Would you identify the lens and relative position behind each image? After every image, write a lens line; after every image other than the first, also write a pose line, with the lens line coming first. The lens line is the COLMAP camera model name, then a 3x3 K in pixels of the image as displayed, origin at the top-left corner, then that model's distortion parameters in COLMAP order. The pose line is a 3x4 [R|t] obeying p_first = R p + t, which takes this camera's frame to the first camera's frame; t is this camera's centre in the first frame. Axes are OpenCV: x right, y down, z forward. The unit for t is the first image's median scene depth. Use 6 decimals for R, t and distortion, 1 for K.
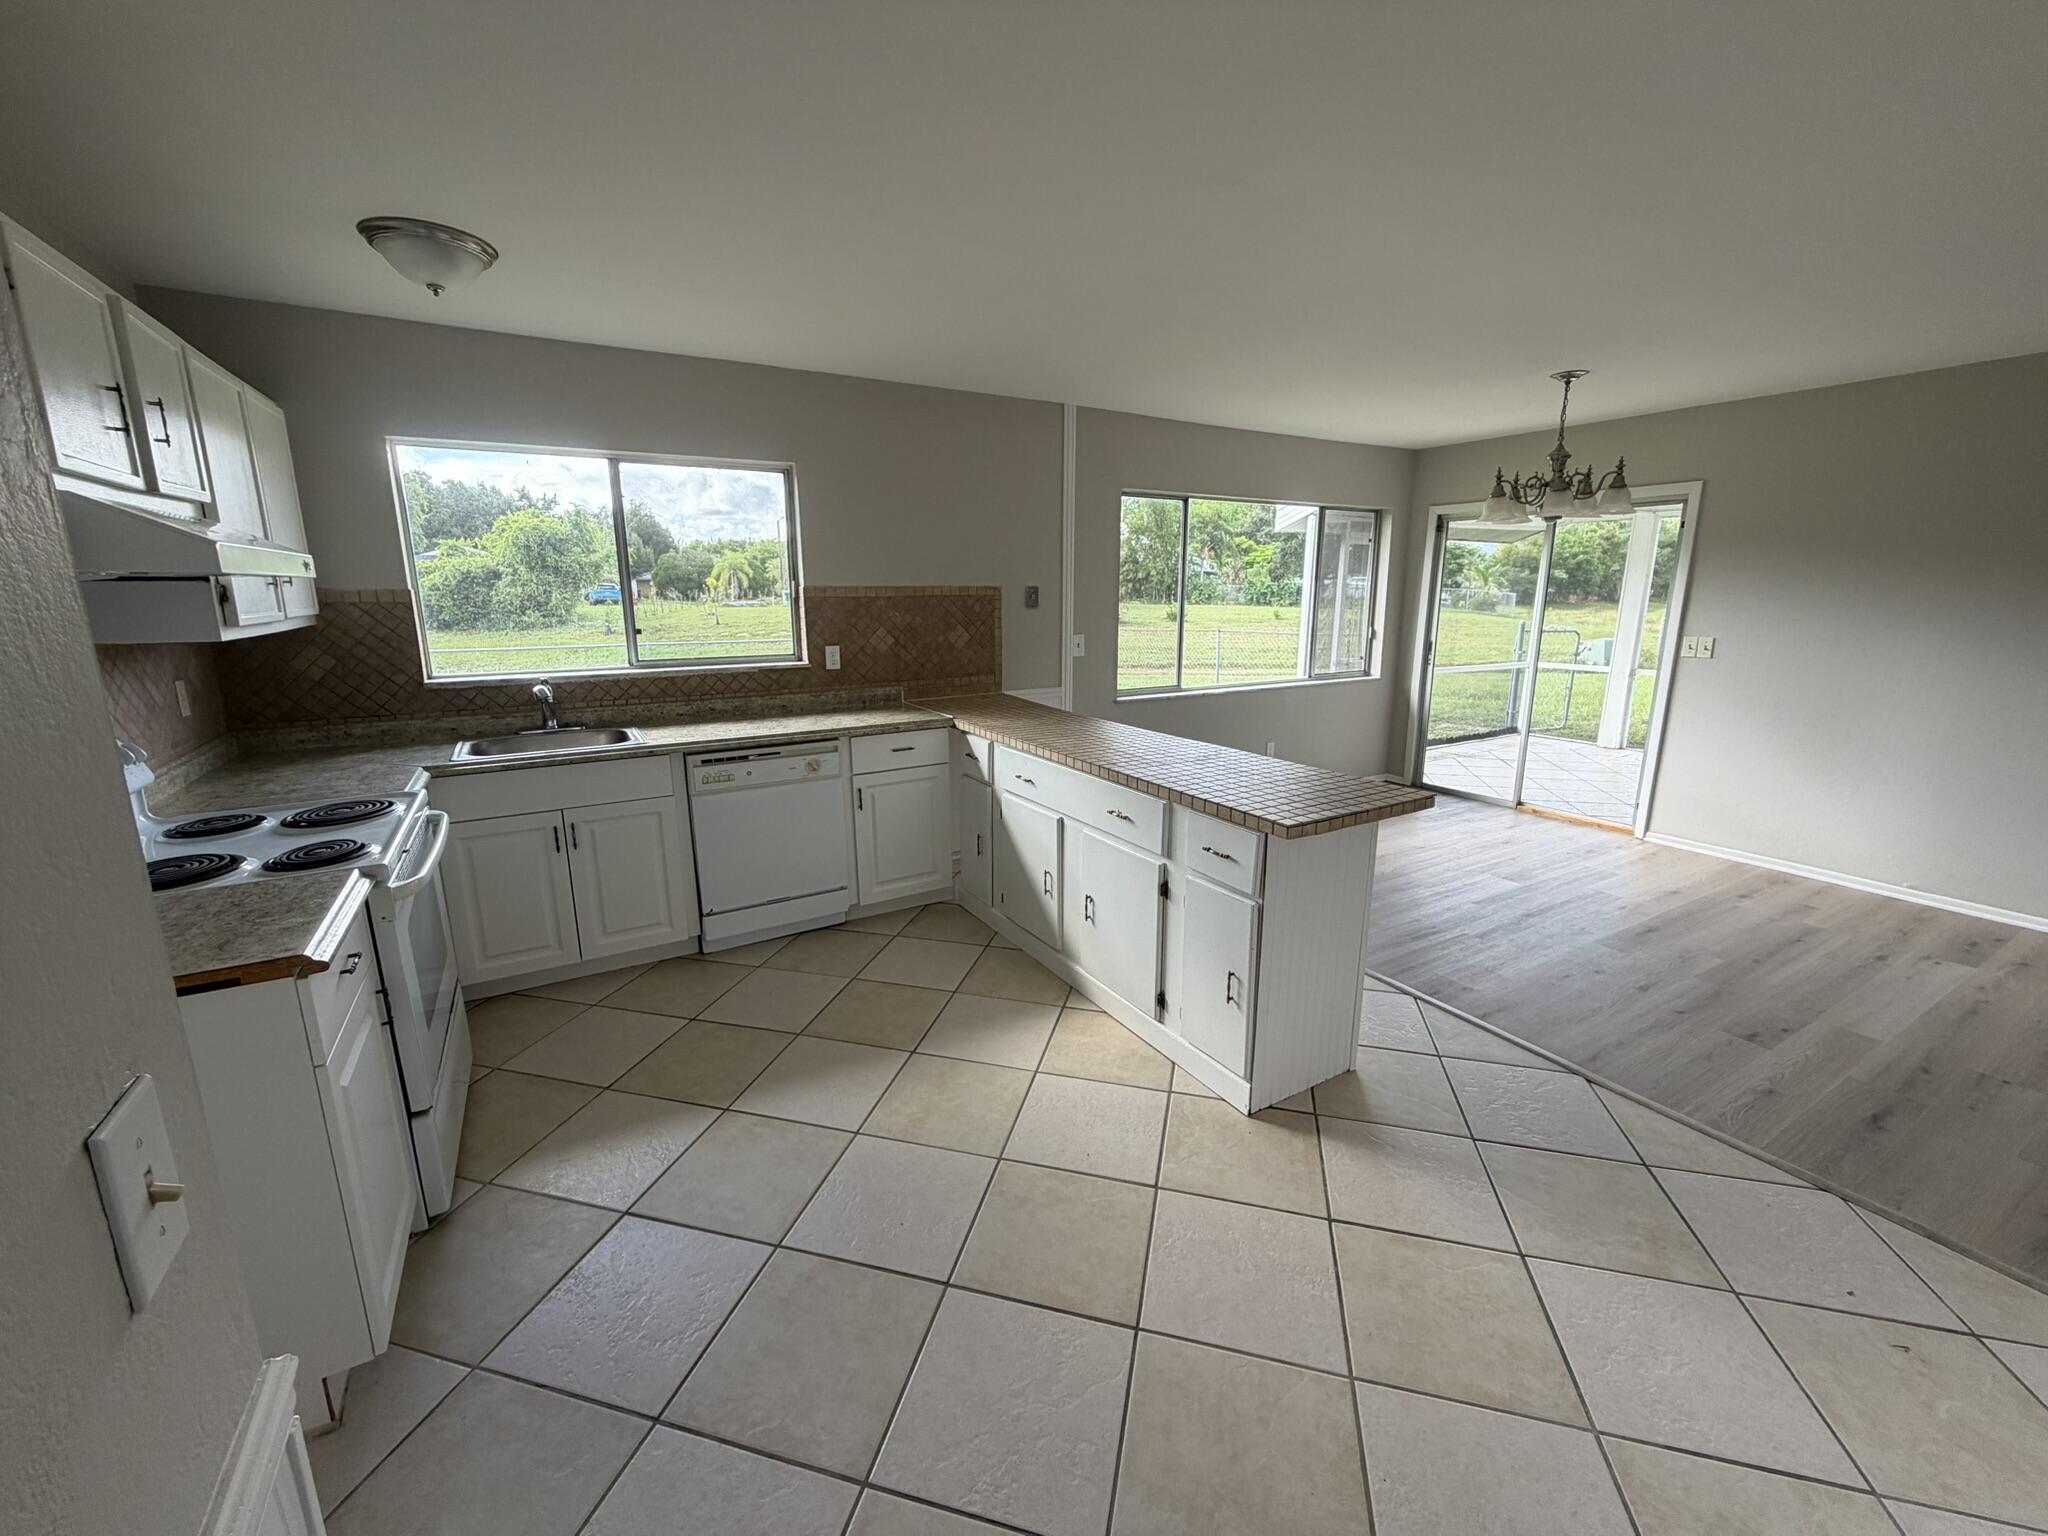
lens RADIAL K [[818.8, 0, 1022.8], [0, 818.8, 764.1], [0, 0, 1]] dist [0.000352, 0.000119]
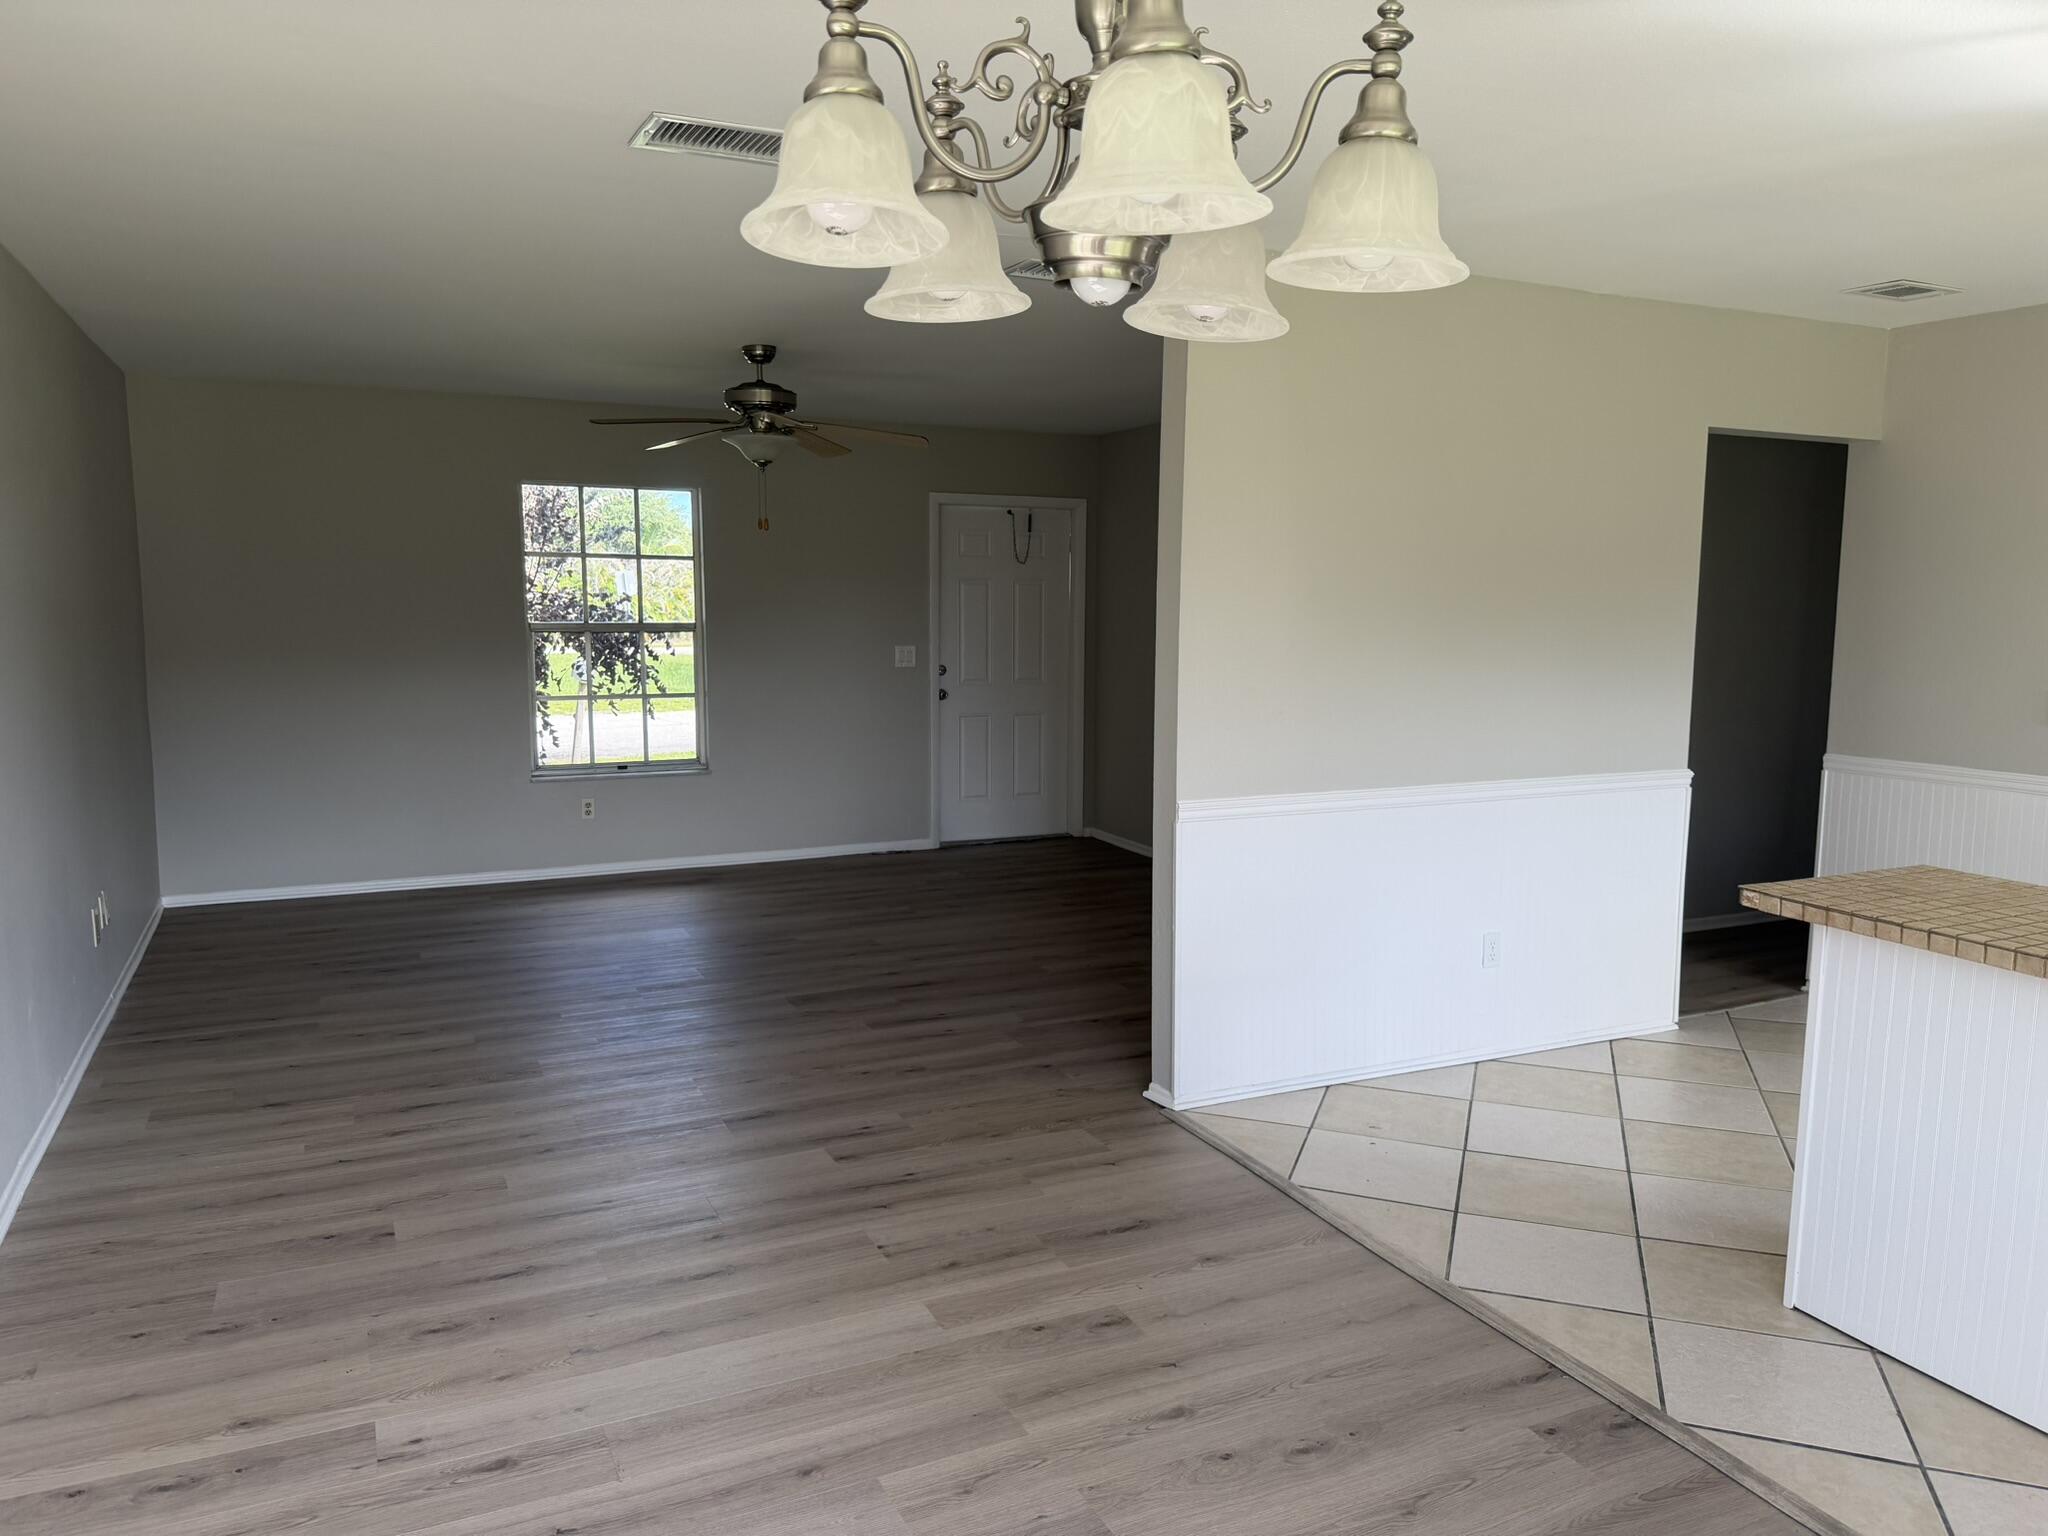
lens RADIAL K [[1441.7, 0, 1017.8], [0, 1441.7, 772.0], [0, 0, 1]] dist [0.048352, -0.065451]
pose [[-0.996129, -0.016274, 0.086381, 0.659954], [0.013572, 0.942452, 0.334065, -0.317739], [-0.086846, 0.333945, -0.938583, 1.428620]]
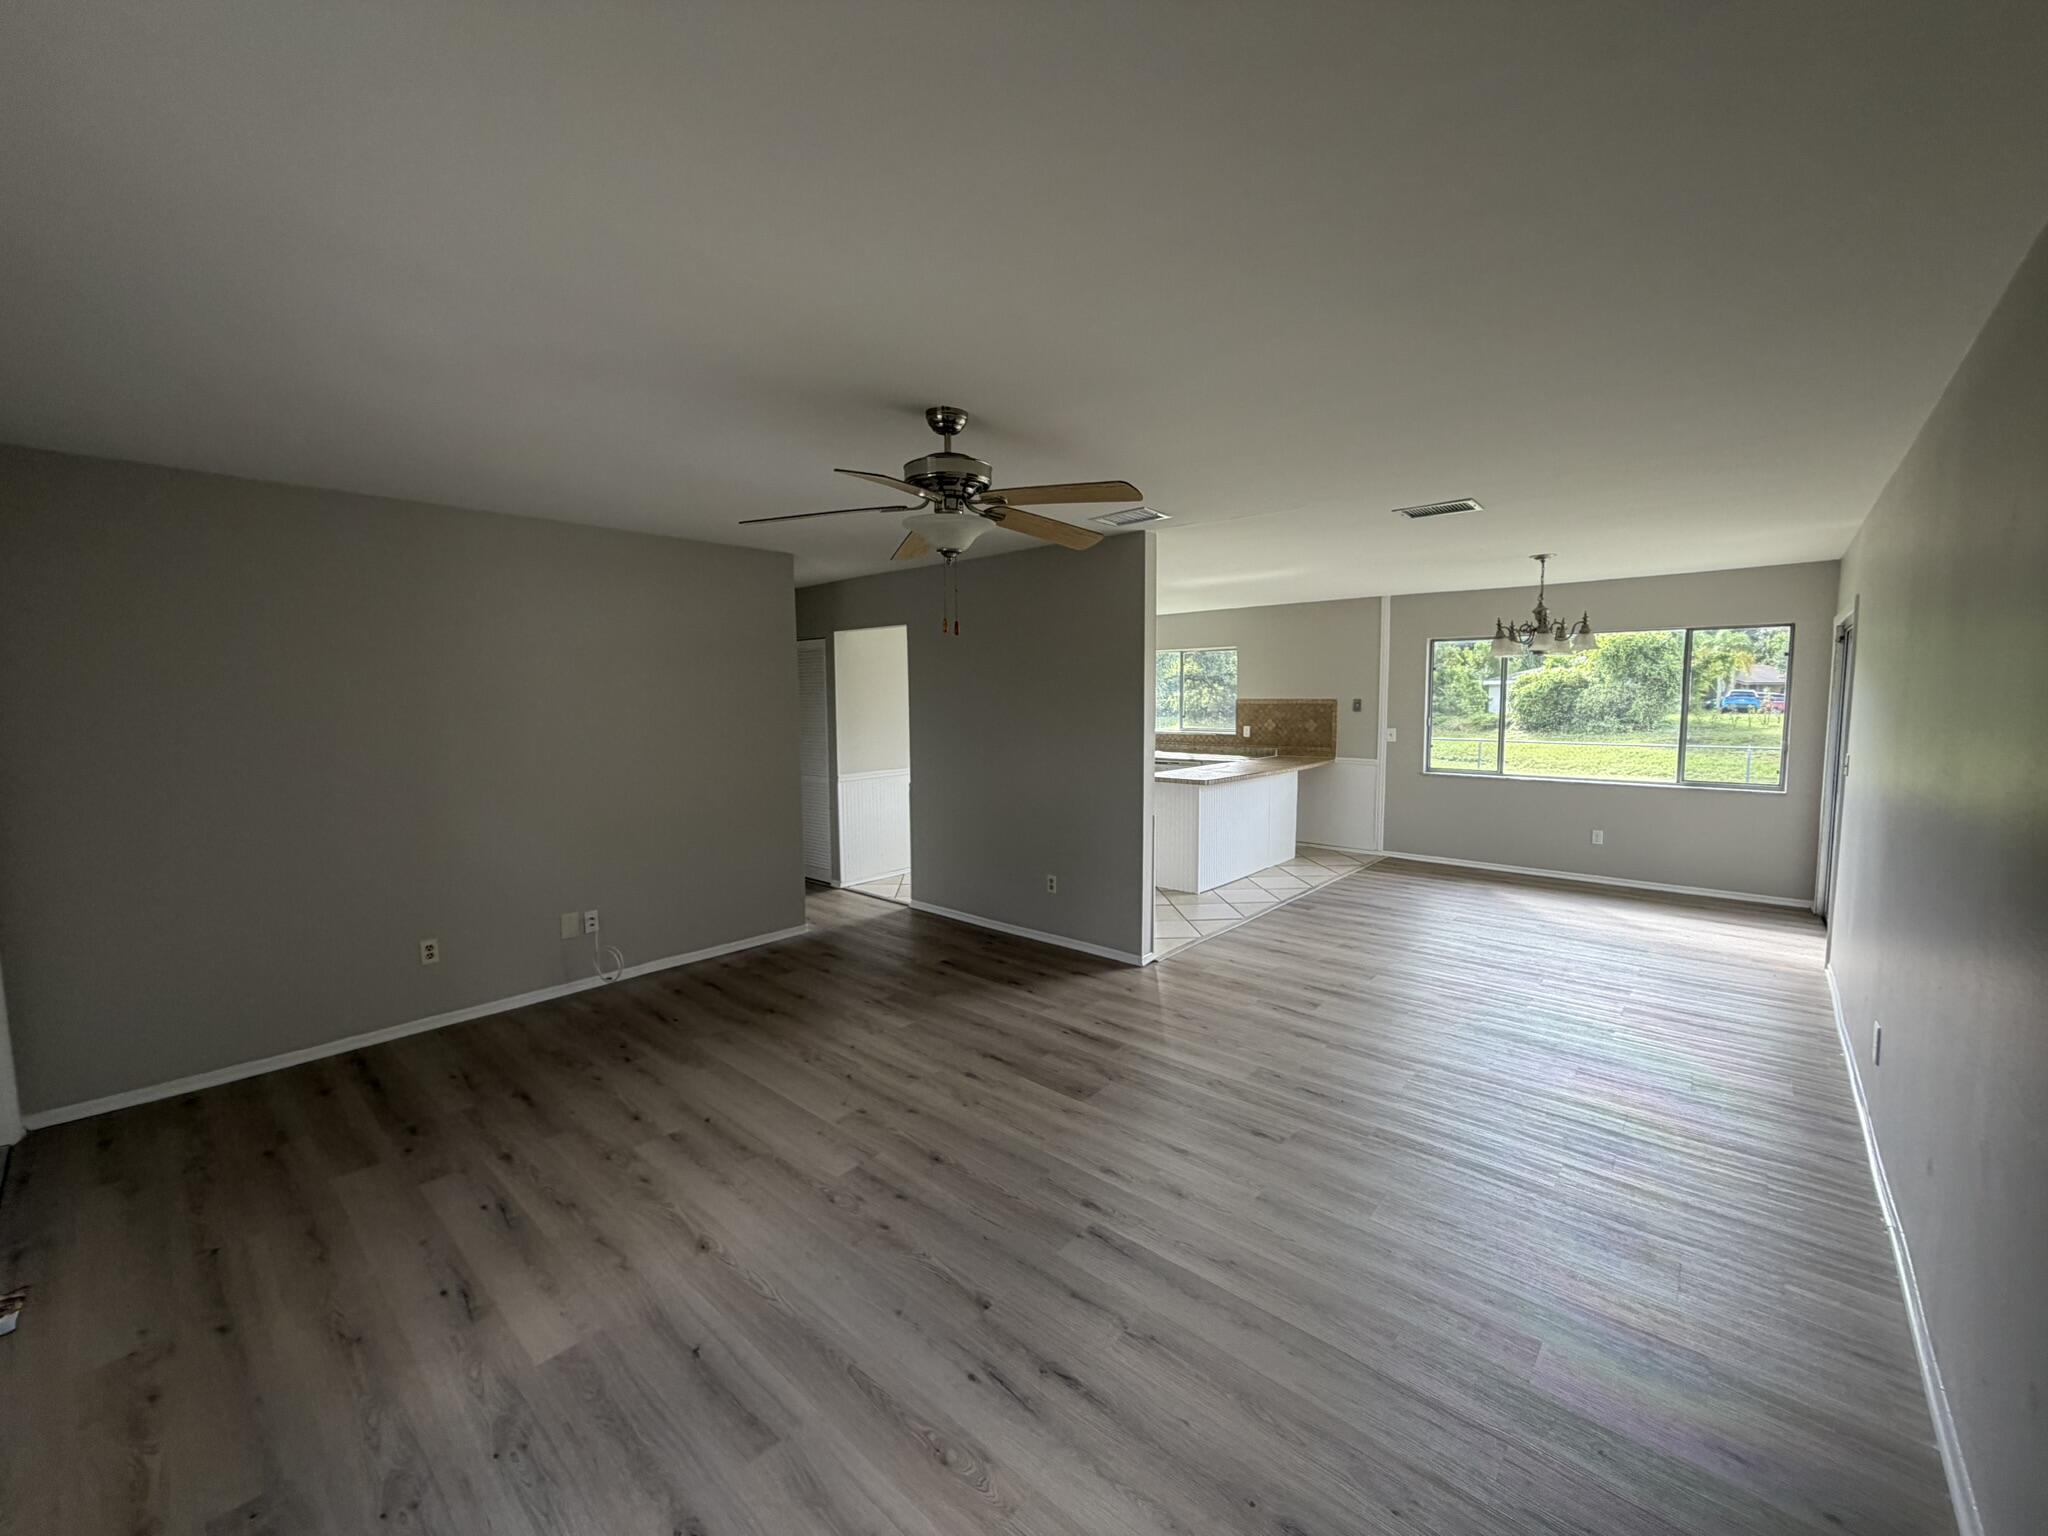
lens RADIAL K [[818.8, 0, 1021.2], [0, 818.8, 768.4], [0, 0, 1]] dist [0.000352, 0.000119]
pose [[0.305311, 0.082838, -0.948643, 1.777953], [-0.197285, 0.980097, 0.022091, 0.036889], [0.931592, 0.180409, 0.315577, -0.234775]]
